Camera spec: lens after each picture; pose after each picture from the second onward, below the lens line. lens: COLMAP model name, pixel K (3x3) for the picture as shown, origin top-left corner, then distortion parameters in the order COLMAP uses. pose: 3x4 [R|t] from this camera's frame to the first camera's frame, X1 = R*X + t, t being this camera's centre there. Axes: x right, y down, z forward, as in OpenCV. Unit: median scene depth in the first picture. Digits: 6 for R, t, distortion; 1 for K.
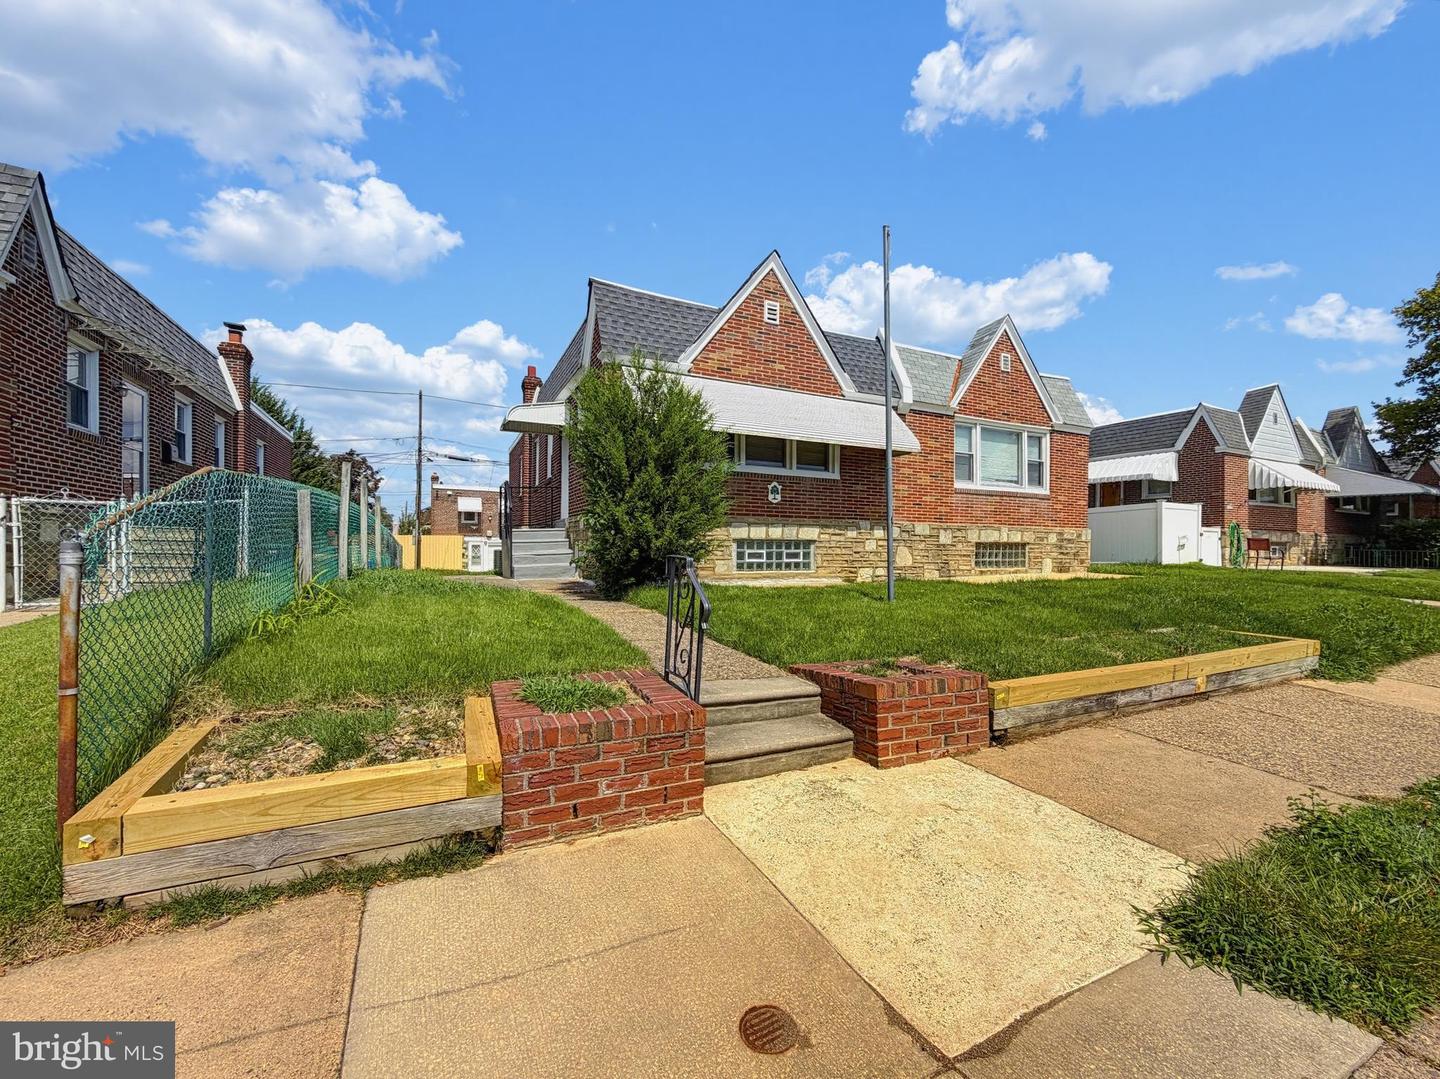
lens RADIAL K [[587.7, 0, 712.7], [0, 587.7, 550.1], [0, 0, 1]] dist [0.000515, 0.000037]
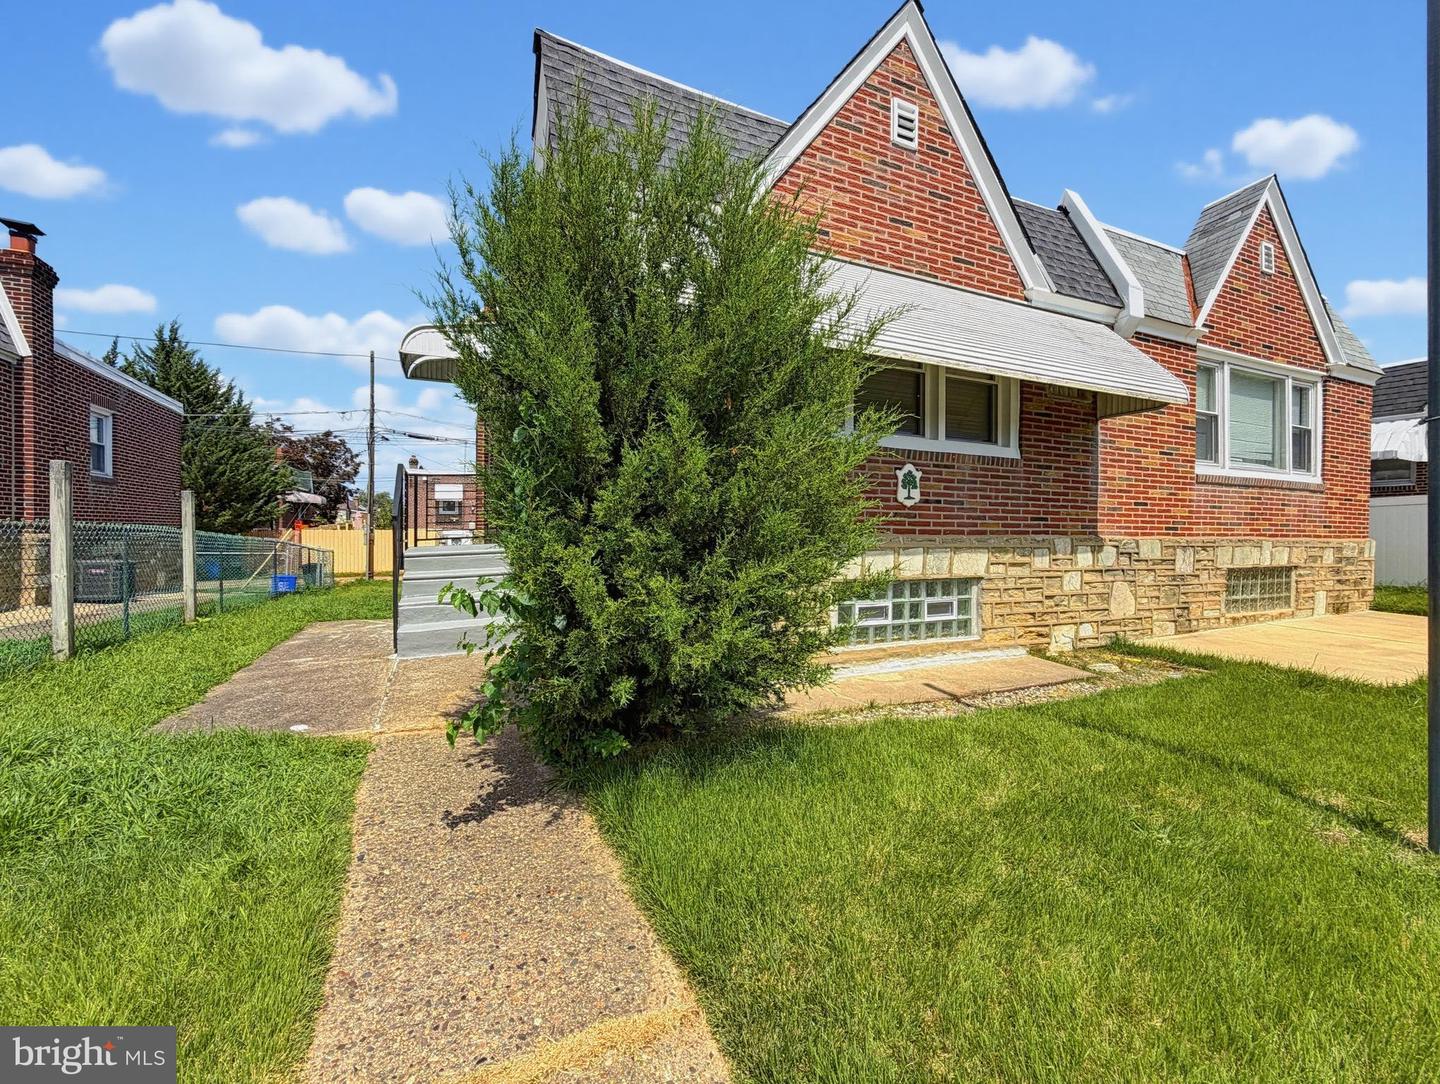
lens RADIAL K [[580.5, 0, 689.7], [0, 580.5, 546.5], [0, 0, 1]] dist [-0.010063, -0.000107]
pose [[0.998868, 0.002117, -0.047515, -0.054221], [-0.000915, 0.999679, 0.025300, -0.053826], [0.047554, -0.025228, 0.998550, 0.458423]]
